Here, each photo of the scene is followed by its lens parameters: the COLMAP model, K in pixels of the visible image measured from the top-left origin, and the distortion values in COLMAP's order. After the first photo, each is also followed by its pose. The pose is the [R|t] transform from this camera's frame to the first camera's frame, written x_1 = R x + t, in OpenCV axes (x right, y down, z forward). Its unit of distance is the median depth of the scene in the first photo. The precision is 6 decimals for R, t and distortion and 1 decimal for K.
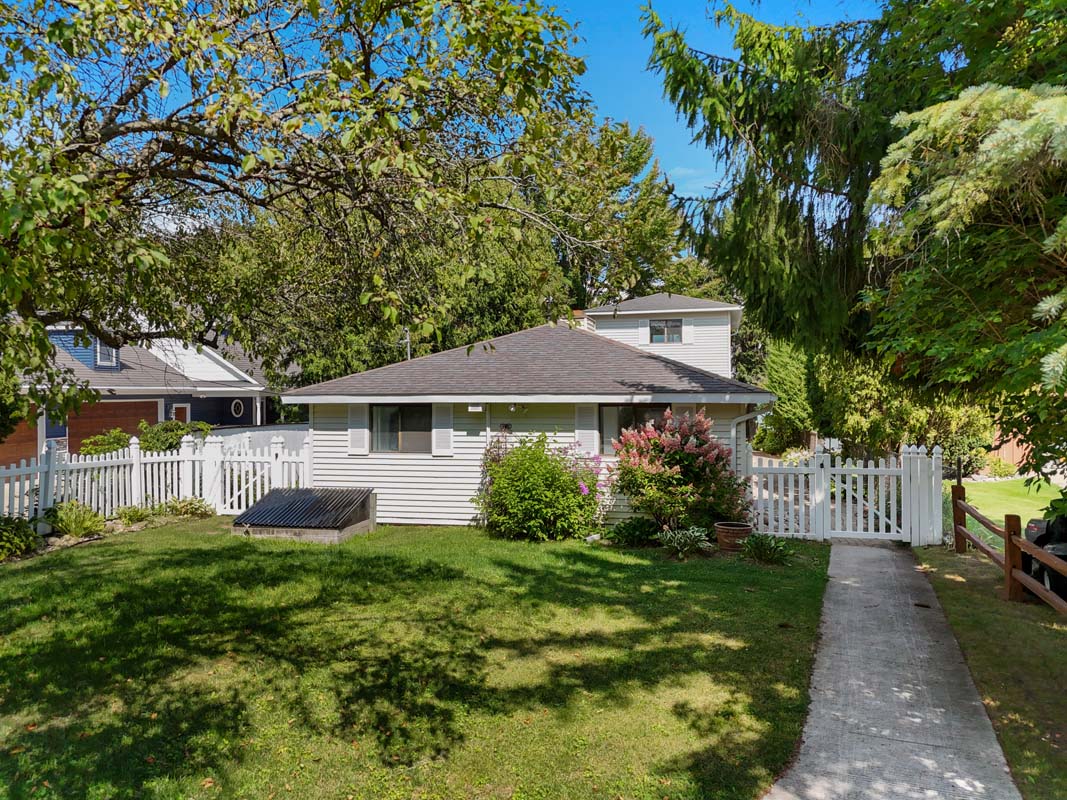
lens RADIAL K [[792.2, 0, 533.2], [0, 792.2, 397.9], [0, 0, 1]] dist [0.057201, -0.042093]
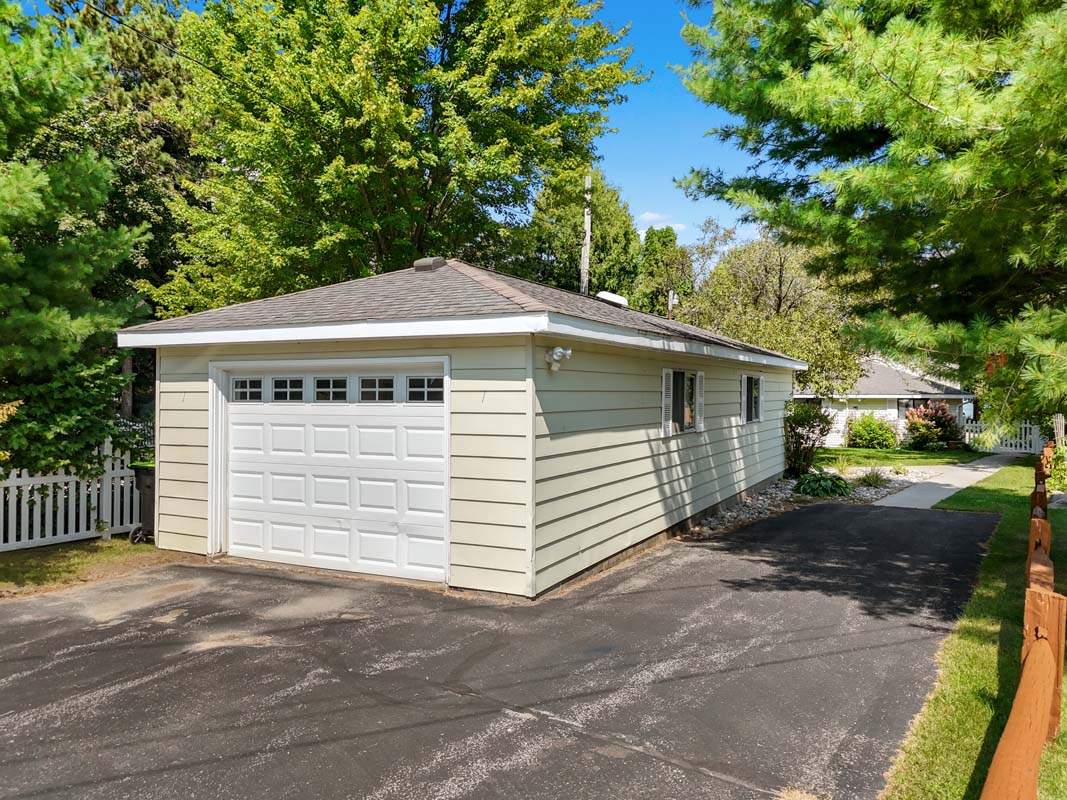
lens RADIAL K [[792.2, 0, 533.9], [0, 792.2, 399.1], [0, 0, 1]] dist [0.057201, -0.042093]
pose [[0.968057, 0.004810, -0.250684, -0.406759], [-0.006294, 0.999967, -0.005121, 0.030153], [0.250651, 0.006535, 0.968055, -1.780021]]
